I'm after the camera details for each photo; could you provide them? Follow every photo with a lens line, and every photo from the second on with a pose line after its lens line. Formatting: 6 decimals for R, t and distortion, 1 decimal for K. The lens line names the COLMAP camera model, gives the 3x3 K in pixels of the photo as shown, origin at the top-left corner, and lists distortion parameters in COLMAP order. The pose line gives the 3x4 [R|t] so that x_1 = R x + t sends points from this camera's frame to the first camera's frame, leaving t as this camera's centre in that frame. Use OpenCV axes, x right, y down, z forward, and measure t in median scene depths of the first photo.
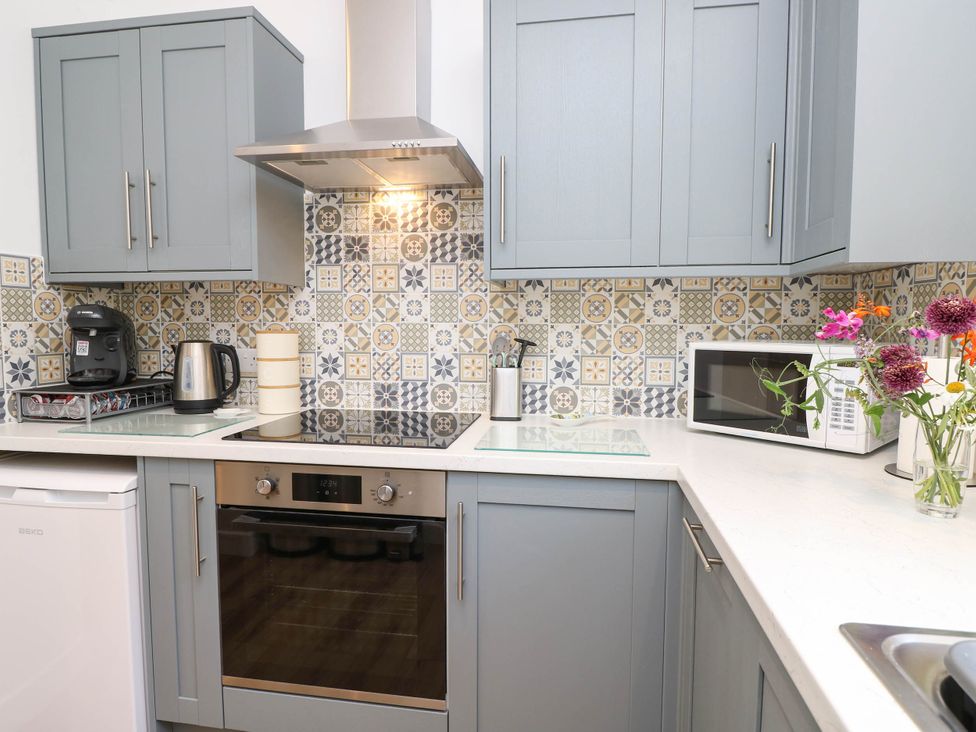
lens RADIAL K [[570.7, 0, 490.4], [0, 570.7, 376.6], [0, 0, 1]] dist [0.002739, 0.005183]
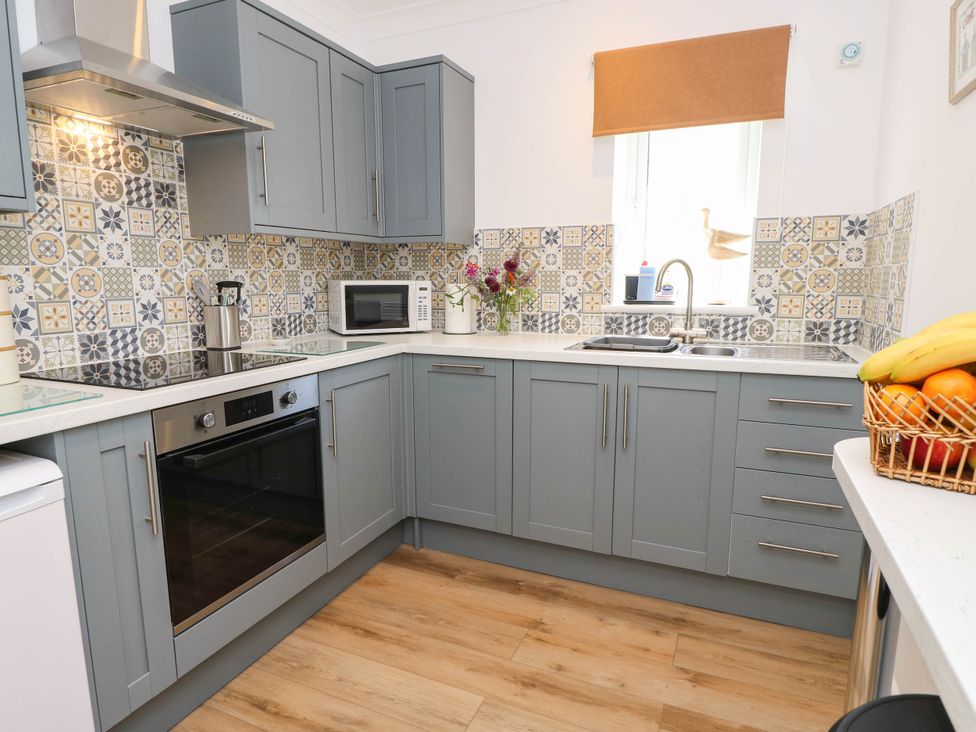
lens RADIAL K [[570.7, 0, 493.0], [0, 570.7, 361.5], [0, 0, 1]] dist [0.002739, 0.005183]
pose [[0.250714, -0.150019, 0.956367, -0.927694], [0.078004, 0.987838, 0.134506, -0.017745], [-0.964913, 0.040878, 0.259367, 0.150150]]
